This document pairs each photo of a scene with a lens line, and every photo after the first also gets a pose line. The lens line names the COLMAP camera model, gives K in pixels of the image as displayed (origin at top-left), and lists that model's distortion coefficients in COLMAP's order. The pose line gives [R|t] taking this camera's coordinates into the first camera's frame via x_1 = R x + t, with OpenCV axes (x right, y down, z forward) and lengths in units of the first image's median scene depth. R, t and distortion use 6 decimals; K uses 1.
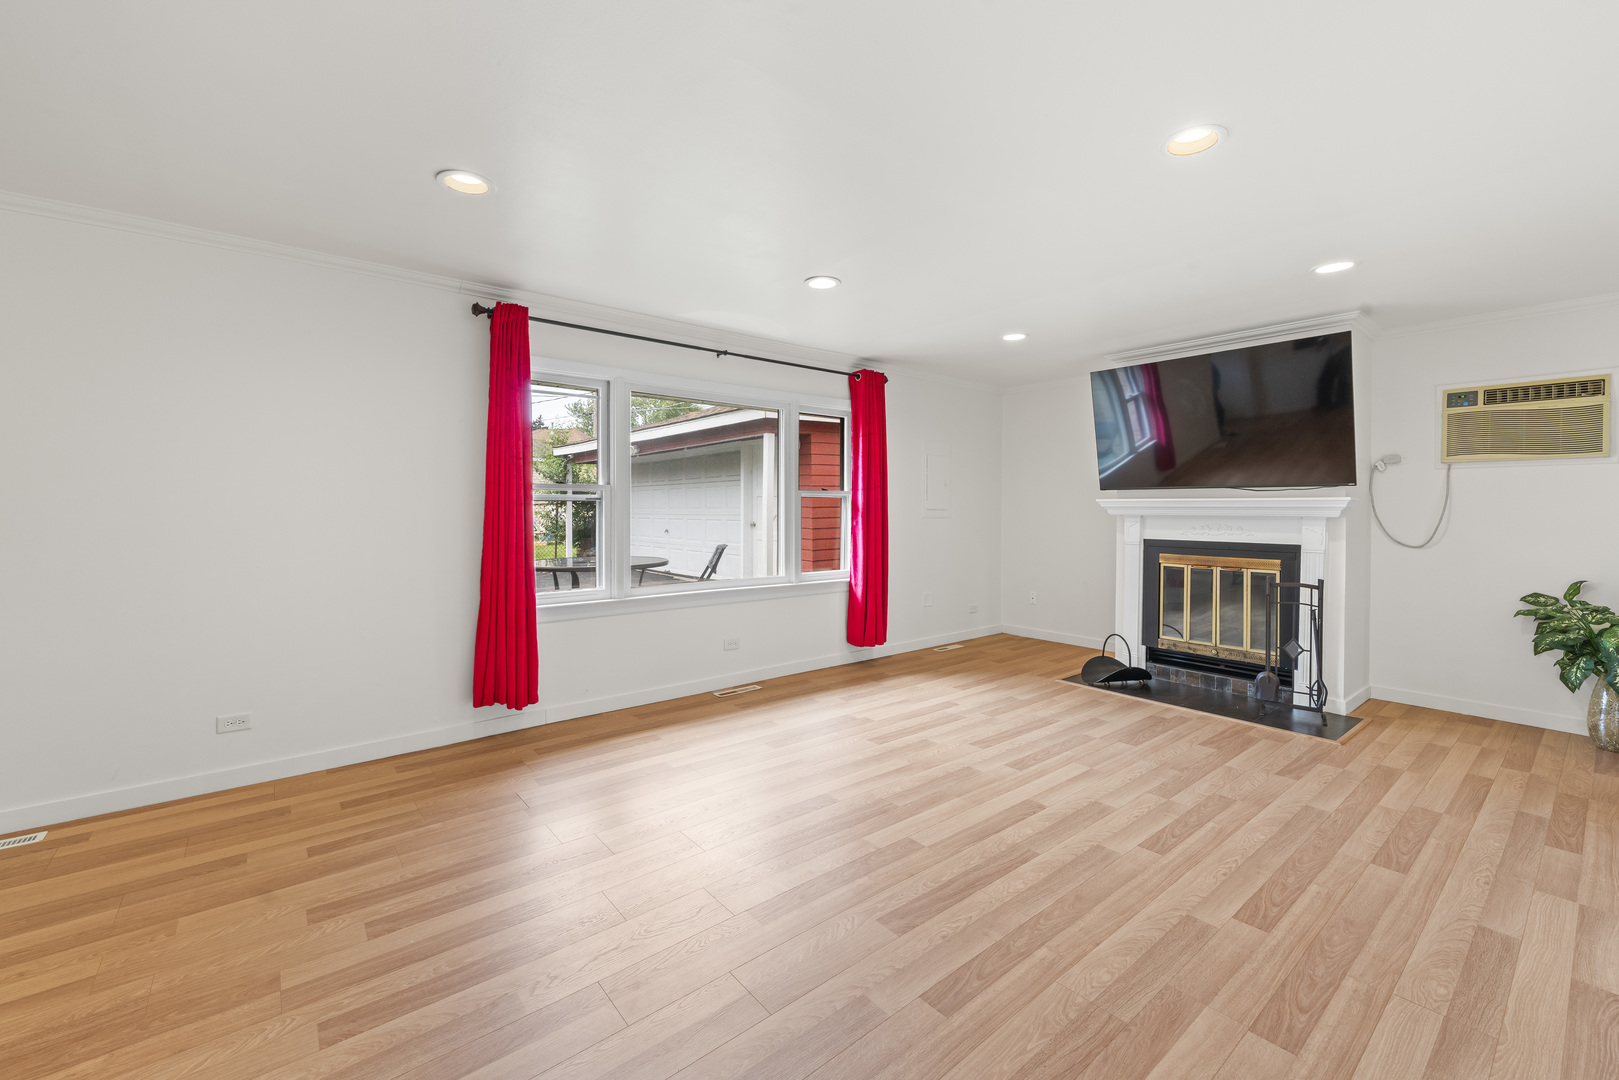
lens RADIAL K [[663.7, 0, 808.2], [0, 663.7, 520.2], [0, 0, 1]] dist [-0.007098, -0.000183]
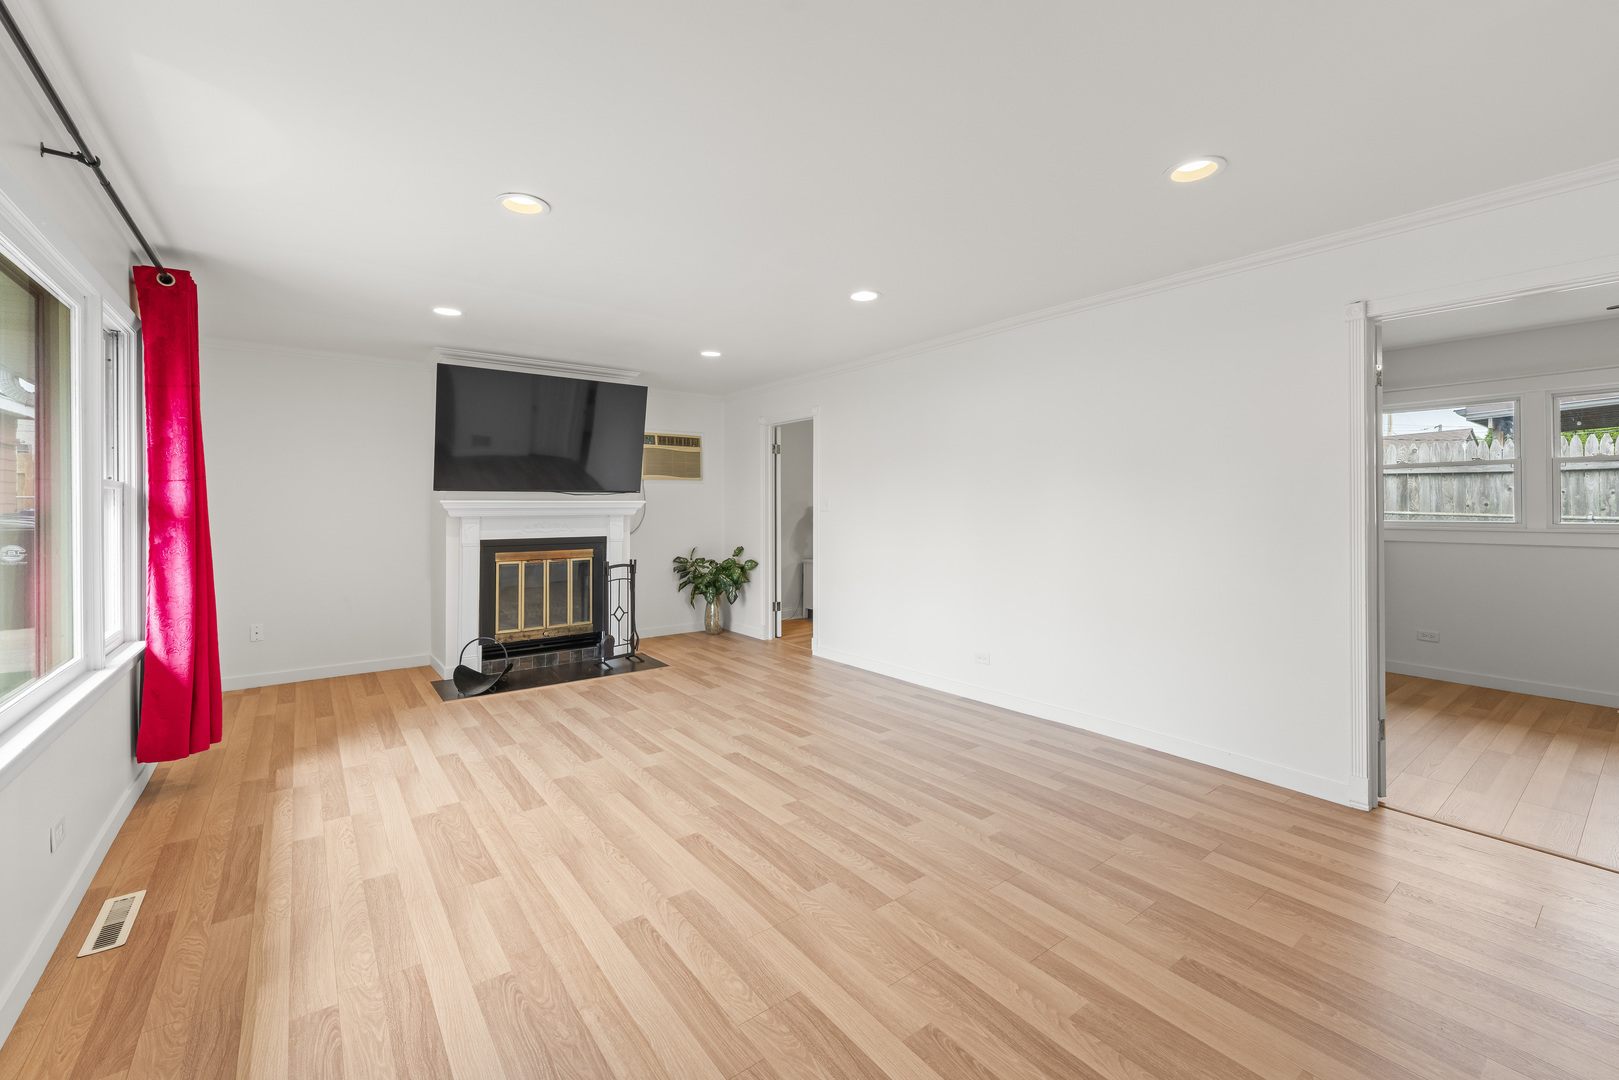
lens RADIAL K [[663.7, 0, 808.2], [0, 663.7, 520.2], [0, 0, 1]] dist [-0.007098, -0.000183]
pose [[0.029050, -0.020250, 0.999373, -0.601389], [0.025420, 0.999486, 0.019514, -0.010889], [-0.999255, 0.024838, 0.029549, 0.582223]]
